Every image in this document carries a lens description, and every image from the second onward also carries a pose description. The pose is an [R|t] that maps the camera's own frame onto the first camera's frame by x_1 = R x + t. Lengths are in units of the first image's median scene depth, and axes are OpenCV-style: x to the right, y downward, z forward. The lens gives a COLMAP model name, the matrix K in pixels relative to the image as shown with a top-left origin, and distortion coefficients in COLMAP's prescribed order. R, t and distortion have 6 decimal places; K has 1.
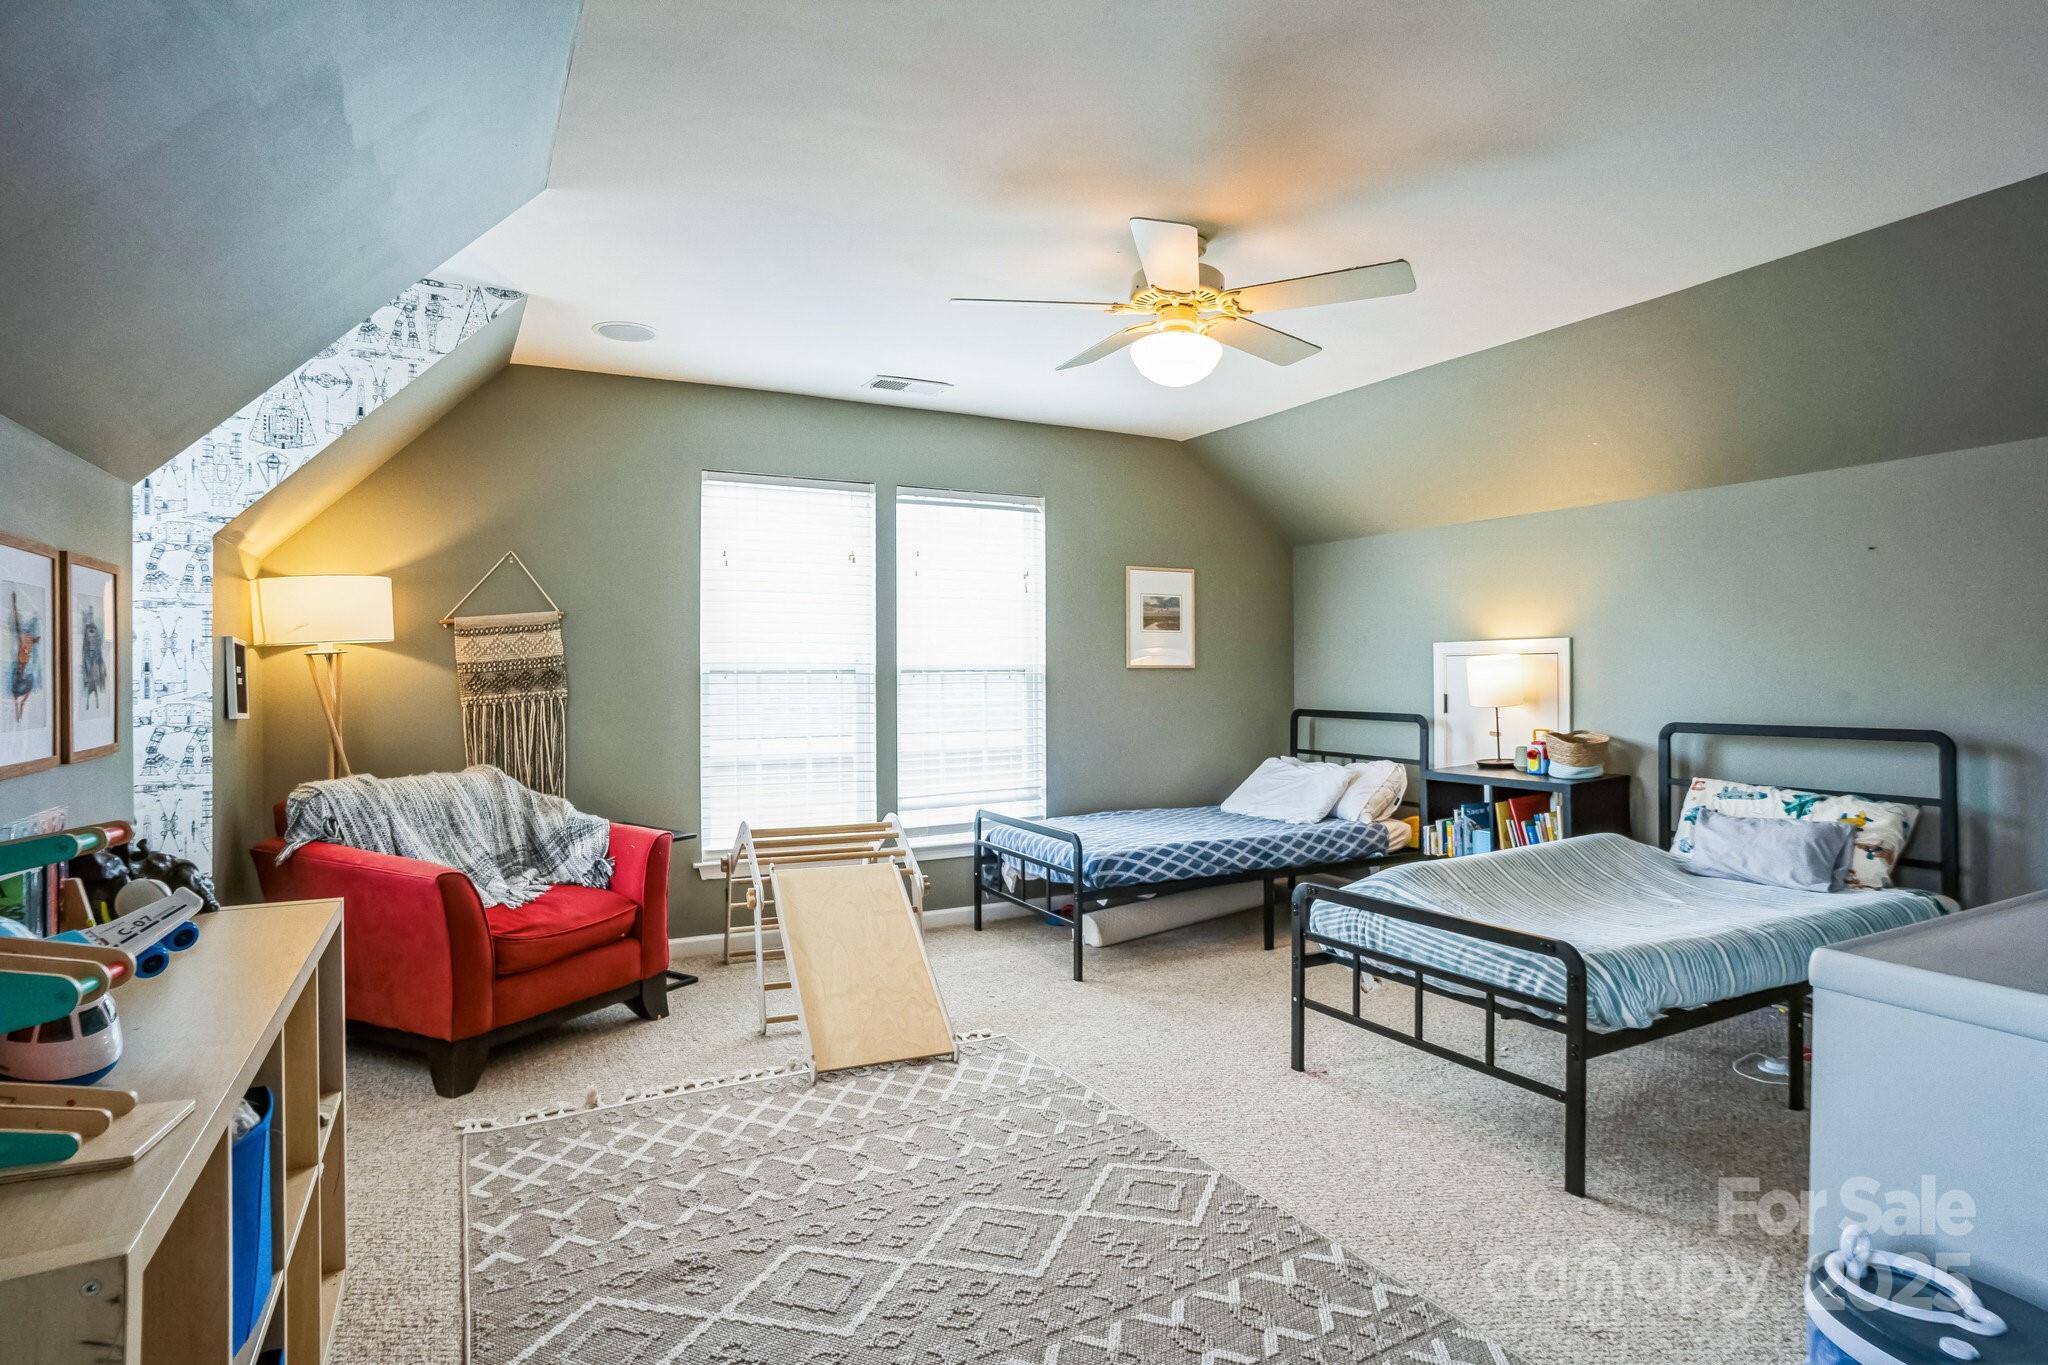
lens RADIAL K [[1105.6, 0, 1038.1], [0, 1105.6, 681.4], [0, 0, 1]] dist [-0.011248, 0.008519]
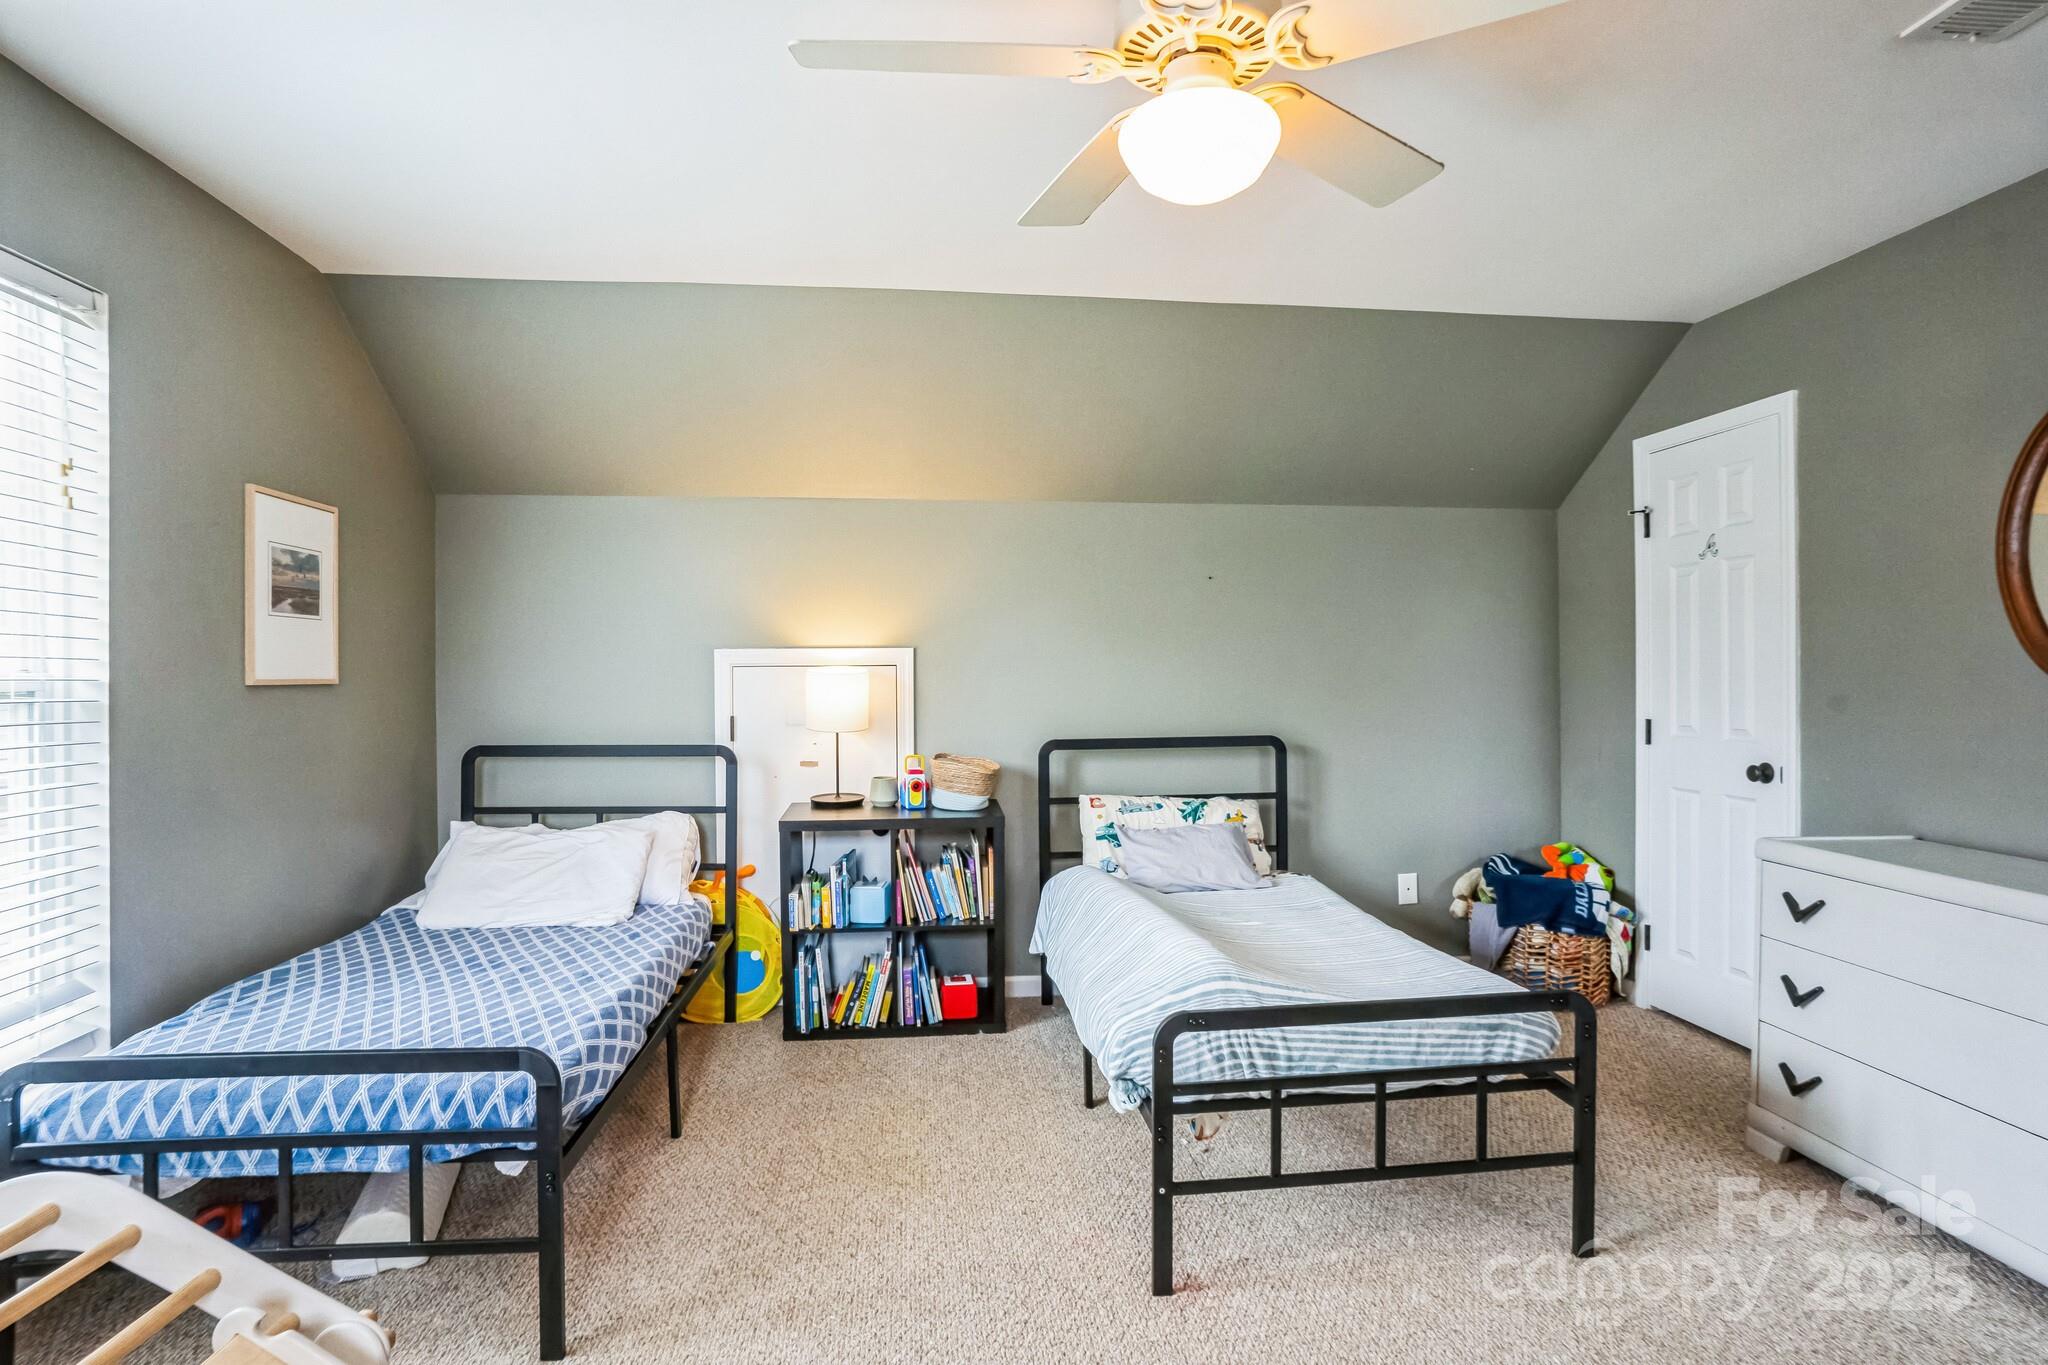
lens RADIAL K [[1105.6, 0, 1025.1], [0, 1105.6, 665.8], [0, 0, 1]] dist [-0.011248, 0.008519]
pose [[0.387099, 0.009249, 0.921992, -0.293289], [0.011206, 0.999829, -0.014735, -0.012040], [-0.921970, 0.016036, 0.386929, 0.580976]]
